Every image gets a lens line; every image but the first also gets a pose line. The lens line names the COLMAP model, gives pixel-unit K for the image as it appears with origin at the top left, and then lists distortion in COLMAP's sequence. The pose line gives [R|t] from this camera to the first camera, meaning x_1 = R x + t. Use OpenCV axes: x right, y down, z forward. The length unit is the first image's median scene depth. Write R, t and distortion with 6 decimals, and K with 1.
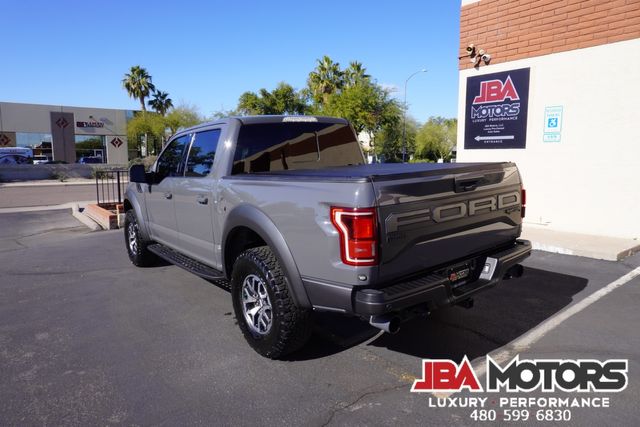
lens RADIAL K [[424.4, 0, 320.5], [0, 424.4, 210.7], [0, 0, 1]] dist [-0.045792, 0.029579]
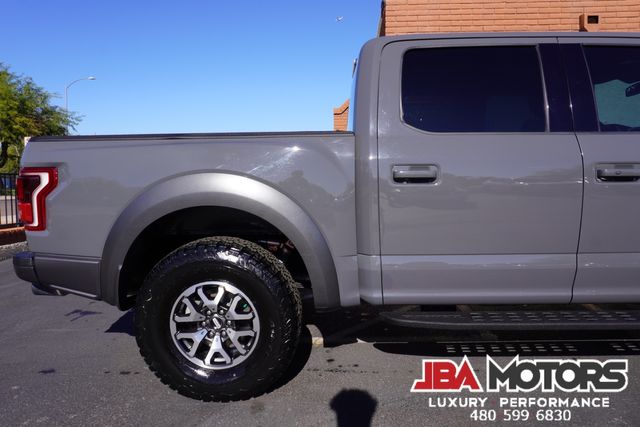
lens RADIAL K [[424.4, 0, 323.6], [0, 424.4, 209.7], [0, 0, 1]] dist [-0.045792, 0.029579]
pose [[0.663217, -0.052480, 0.746585, -0.510132], [0.097716, 0.995072, -0.016858, -0.008480], [-0.742020, 0.084134, 0.665077, 0.518900]]
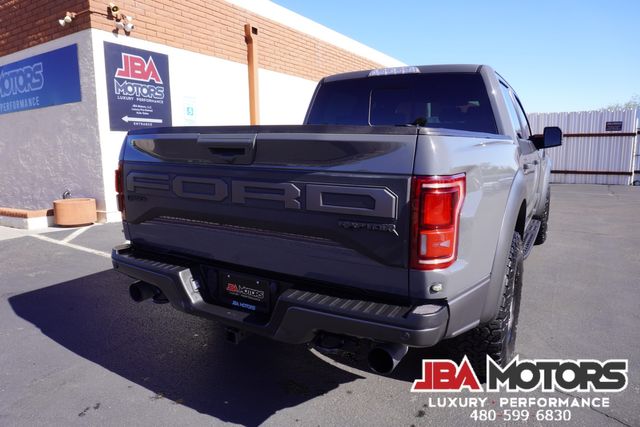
lens RADIAL K [[424.4, 0, 318.2], [0, 424.4, 210.8], [0, 0, 1]] dist [-0.045792, 0.029579]
pose [[-0.347068, -0.117263, 0.930480, -0.588045], [0.142072, 0.974128, 0.175757, -0.085485], [-0.927016, 0.193195, -0.321429, 0.962566]]
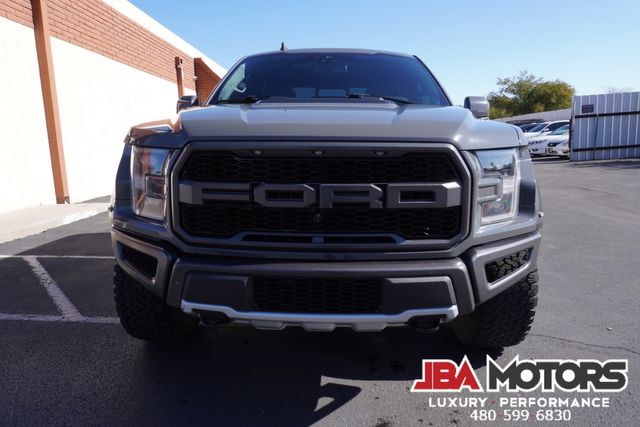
lens RADIAL K [[424.4, 0, 316.3], [0, 424.4, 208.6], [0, 0, 1]] dist [-0.045792, 0.029579]
pose [[-0.771365, -0.068594, 0.632685, -0.423184], [0.118276, 0.961401, 0.248434, -0.086479], [-0.625305, 0.266465, -0.733478, 1.063130]]
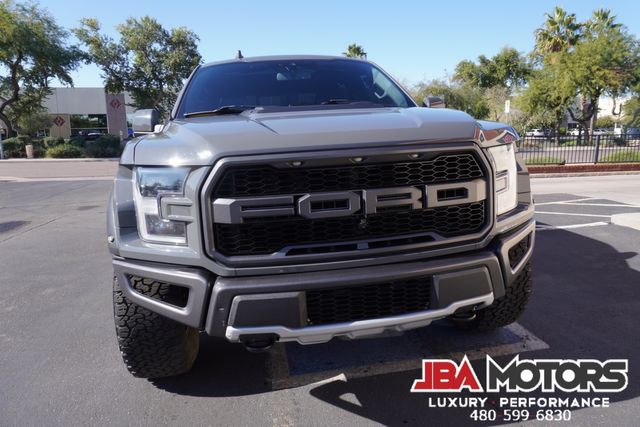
lens RADIAL K [[424.4, 0, 320.9], [0, 424.4, 210.2], [0, 0, 1]] dist [-0.045792, 0.029579]
pose [[0.873037, 0.071033, -0.482453, 0.168030], [-0.044965, 0.996845, 0.065402, 0.006215], [0.485577, -0.035405, 0.873477, 0.209704]]
